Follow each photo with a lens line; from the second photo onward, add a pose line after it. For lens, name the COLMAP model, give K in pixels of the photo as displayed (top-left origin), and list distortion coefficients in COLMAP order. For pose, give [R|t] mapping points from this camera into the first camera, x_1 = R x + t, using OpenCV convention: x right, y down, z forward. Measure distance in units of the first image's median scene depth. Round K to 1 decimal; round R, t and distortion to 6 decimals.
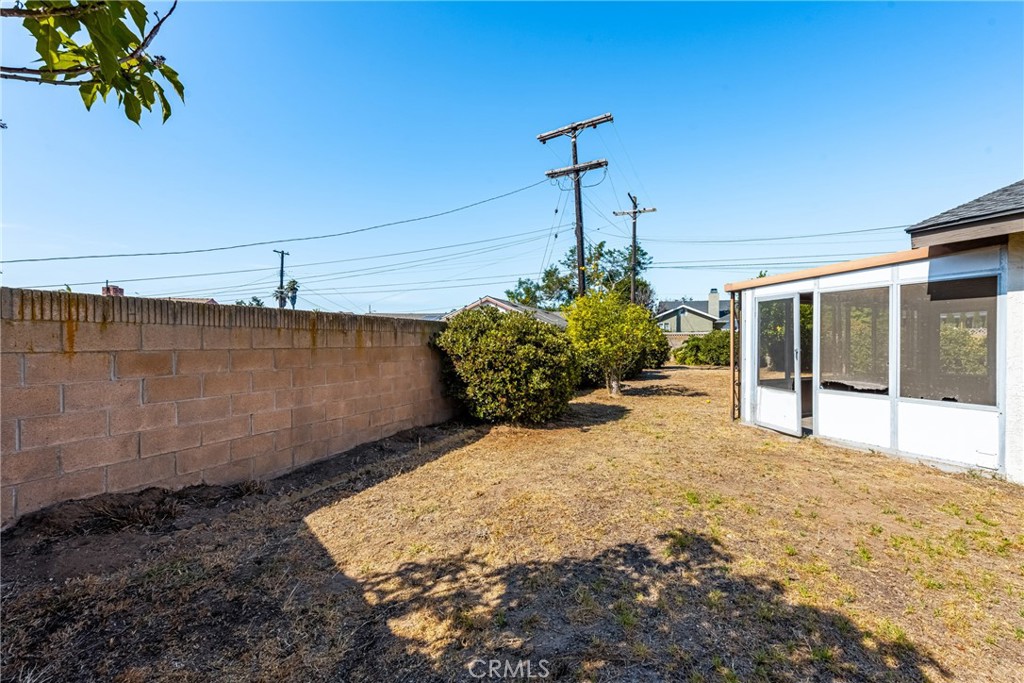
lens RADIAL K [[396.9, 0, 512.0], [0, 396.9, 341.5], [0, 0, 1]] dist [0.002897, 0.000145]
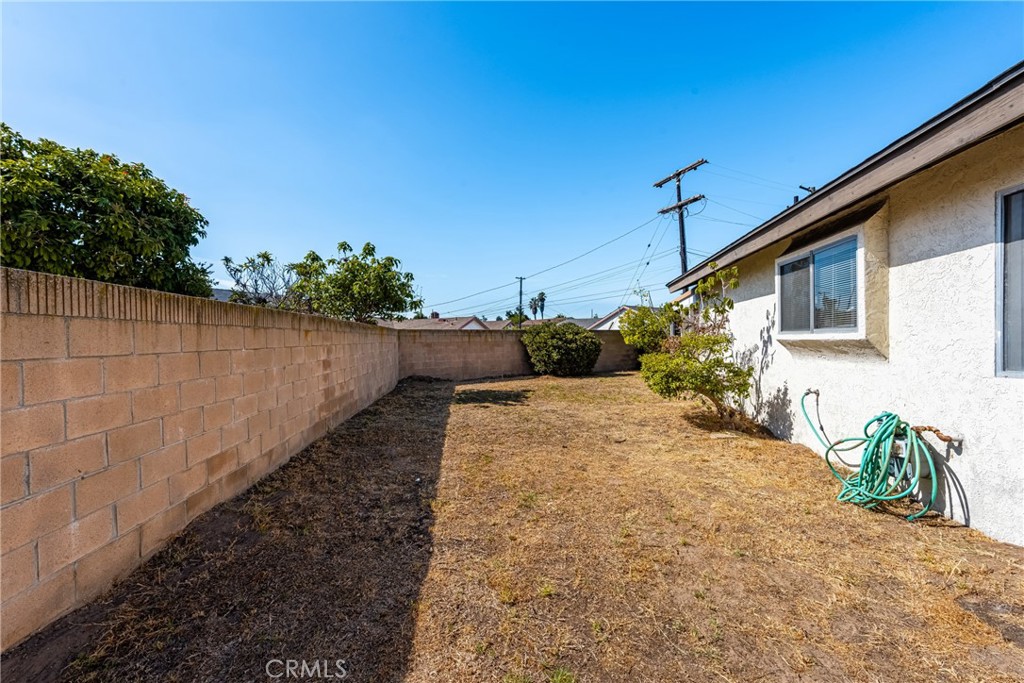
lens RADIAL K [[396.9, 0, 512.0], [0, 396.9, 341.5], [0, 0, 1]] dist [0.002897, 0.000145]
pose [[0.819651, -0.015572, -0.572651, 0.547407], [0.016864, 0.999853, -0.003051, 0.011158], [0.572615, -0.007156, 0.819793, -0.473966]]
